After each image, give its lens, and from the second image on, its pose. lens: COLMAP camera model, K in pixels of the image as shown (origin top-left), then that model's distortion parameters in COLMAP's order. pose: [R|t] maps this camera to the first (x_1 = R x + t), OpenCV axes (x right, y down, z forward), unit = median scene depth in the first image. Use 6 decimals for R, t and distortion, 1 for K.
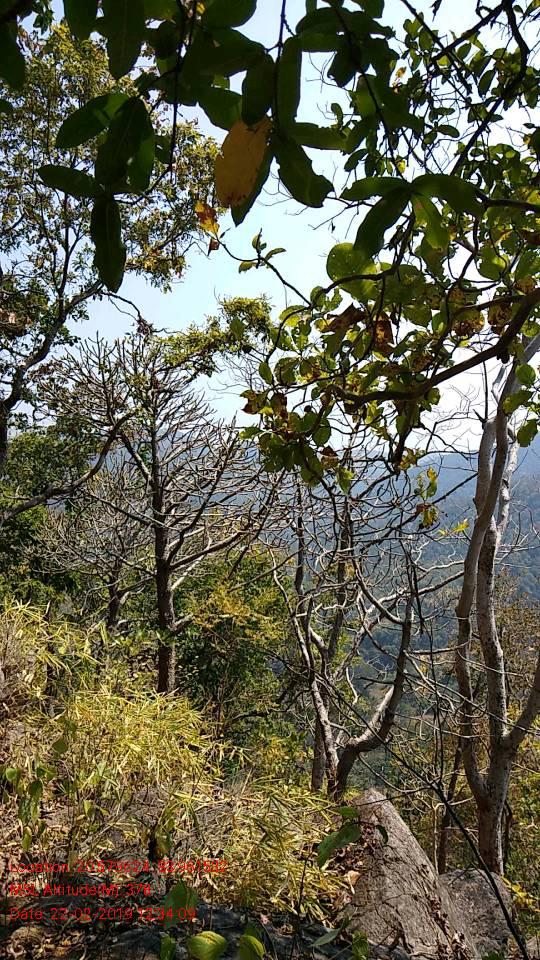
lens RADIAL K [[747.9, 0, 266.9], [0, 747.9, 486.2], [0, 0, 1]] dist [0.076387, -0.125008]
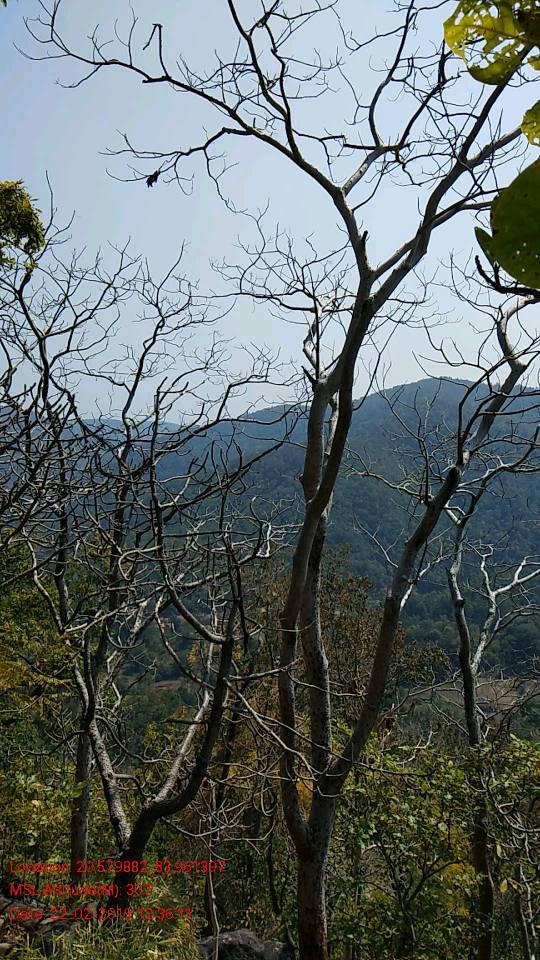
lens RADIAL K [[747.9, 0, 268.1], [0, 747.9, 481.8], [0, 0, 1]] dist [0.076387, -0.125008]
pose [[0.941630, 0.006517, 0.336587, -0.028686], [-0.017951, 0.999362, 0.030871, -0.003038], [-0.336171, -0.035112, 0.941146, 0.255115]]
